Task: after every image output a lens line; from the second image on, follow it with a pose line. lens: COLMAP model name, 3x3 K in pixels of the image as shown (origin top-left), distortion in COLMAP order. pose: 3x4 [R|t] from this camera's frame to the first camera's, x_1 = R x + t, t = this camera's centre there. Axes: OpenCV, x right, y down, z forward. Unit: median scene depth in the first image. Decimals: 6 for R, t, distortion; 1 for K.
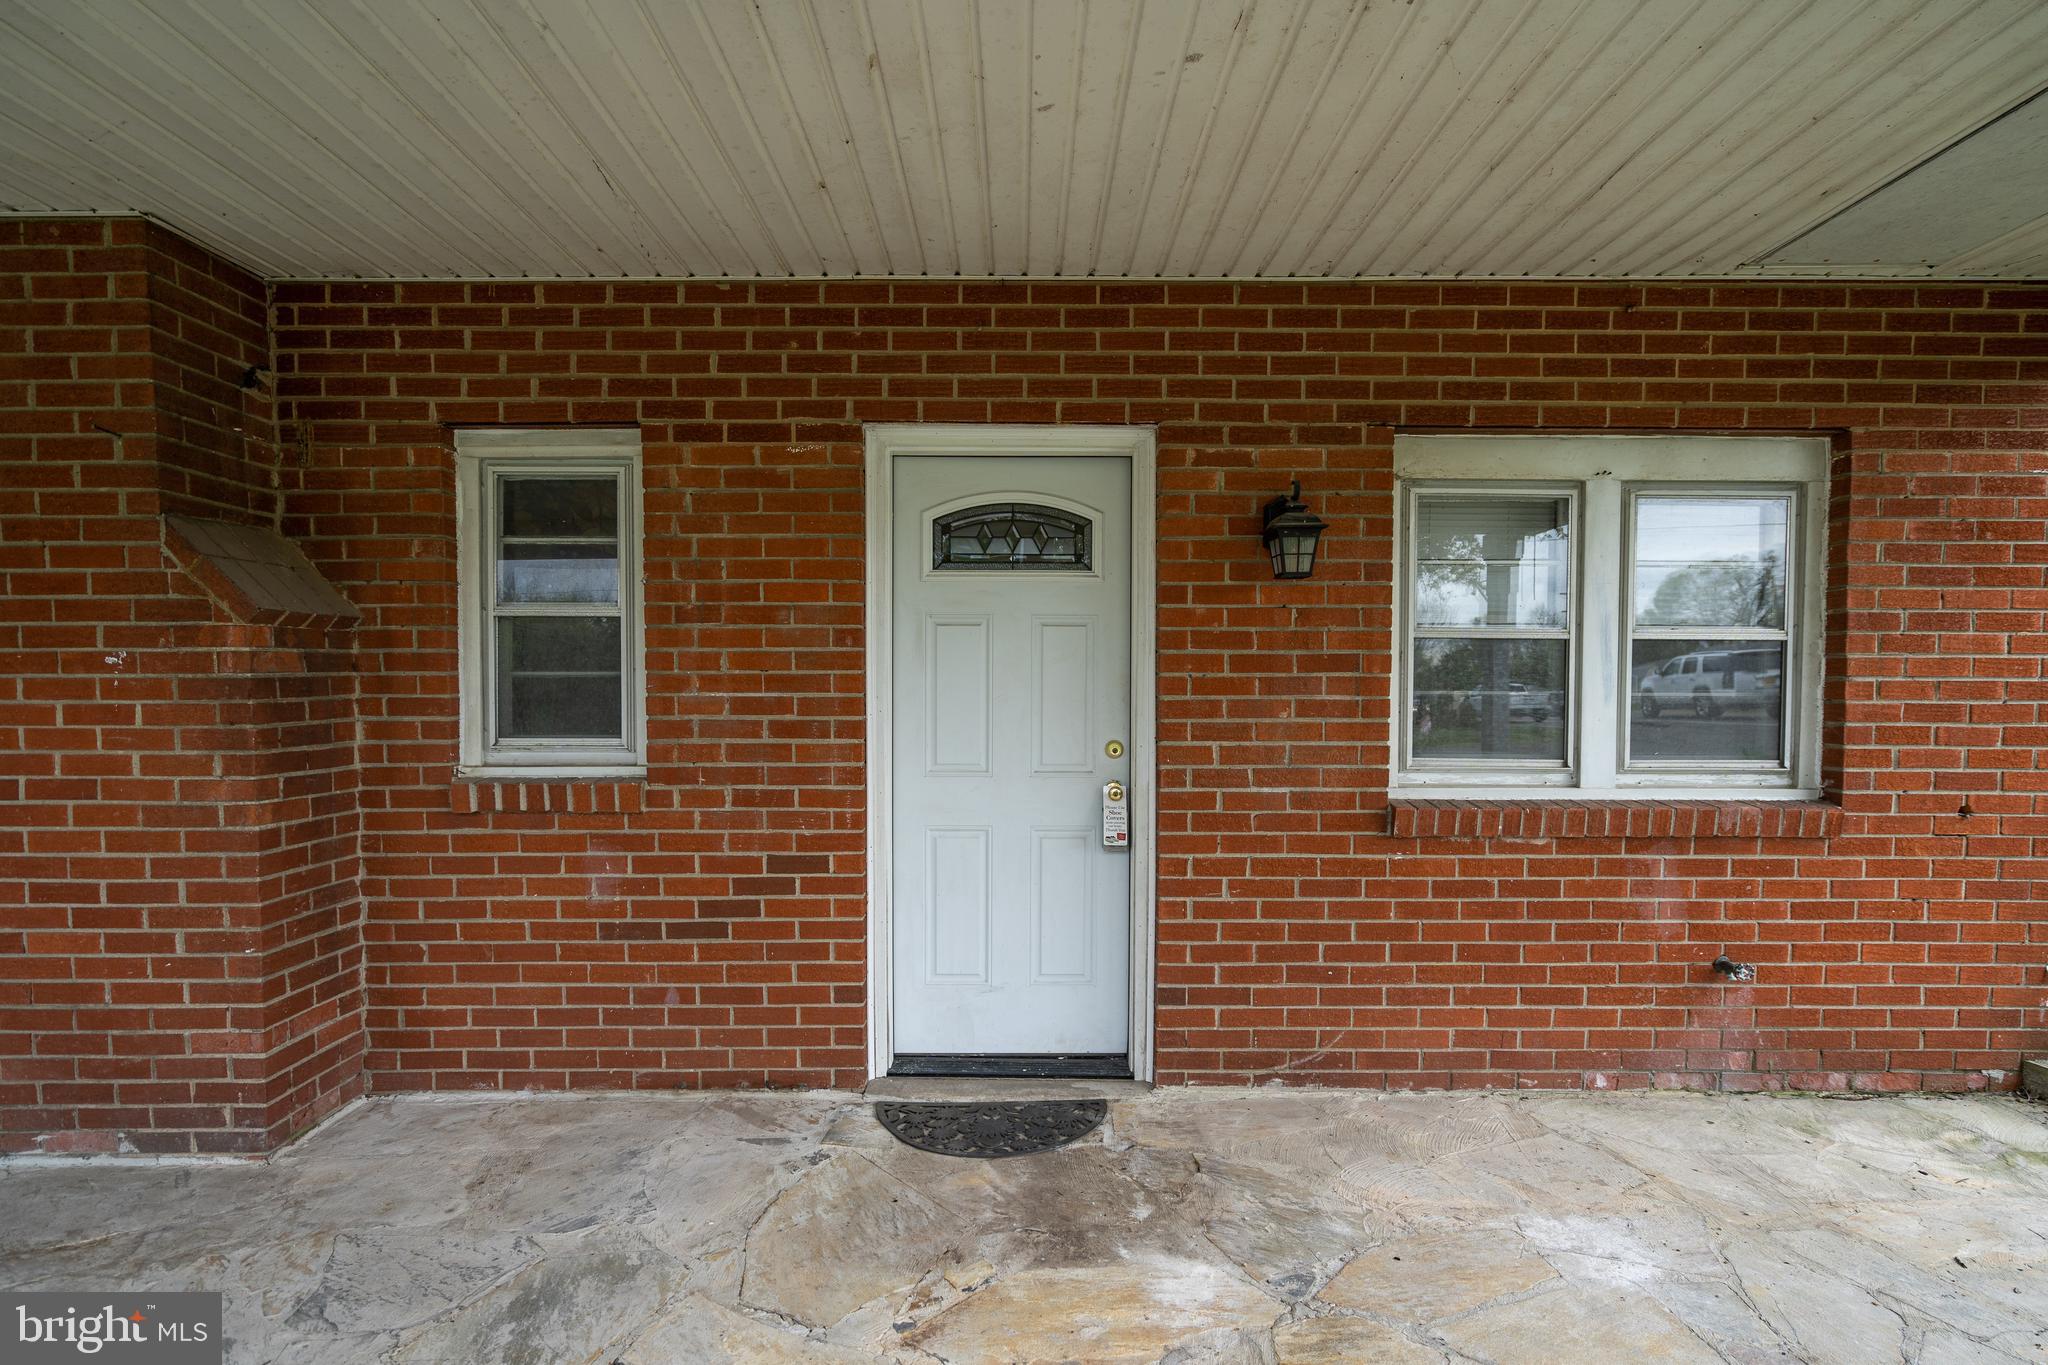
lens RADIAL K [[998.2, 0, 1020.9], [0, 998.2, 699.0], [0, 0, 1]] dist [-0.005171, 0.001597]
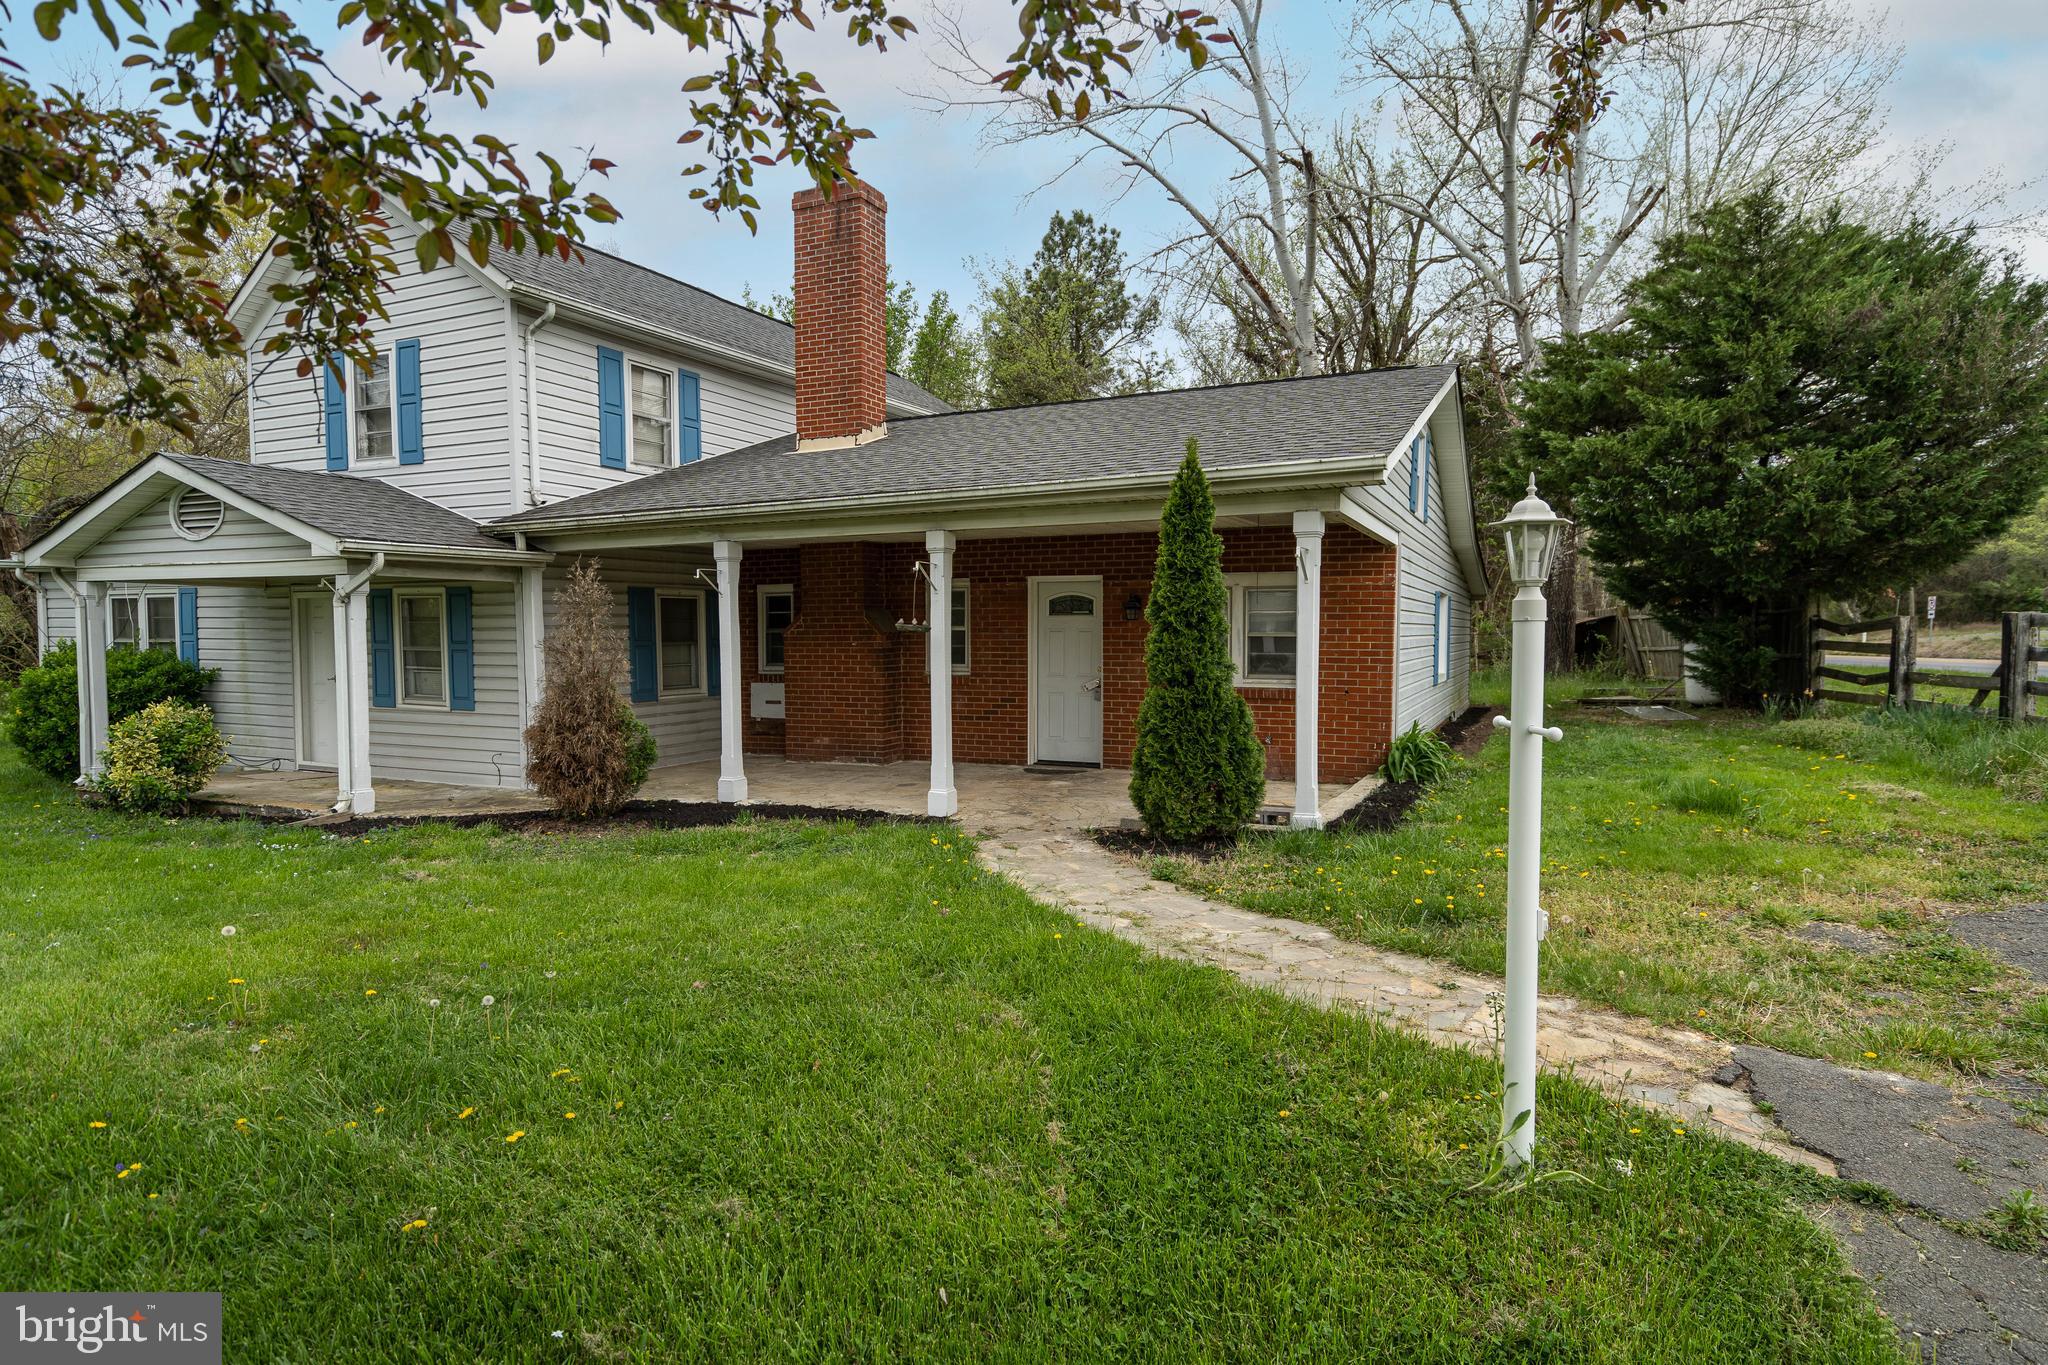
lens RADIAL K [[1095.1, 0, 1025.7], [0, 1095.1, 690.7], [0, 0, 1]] dist [0.001415, 0.004270]
pose [[0.907160, 0.019516, -0.420333, 1.469880], [-0.011142, 0.999688, 0.022369, 0.042056], [0.420638, -0.015609, 0.907094, -2.506790]]
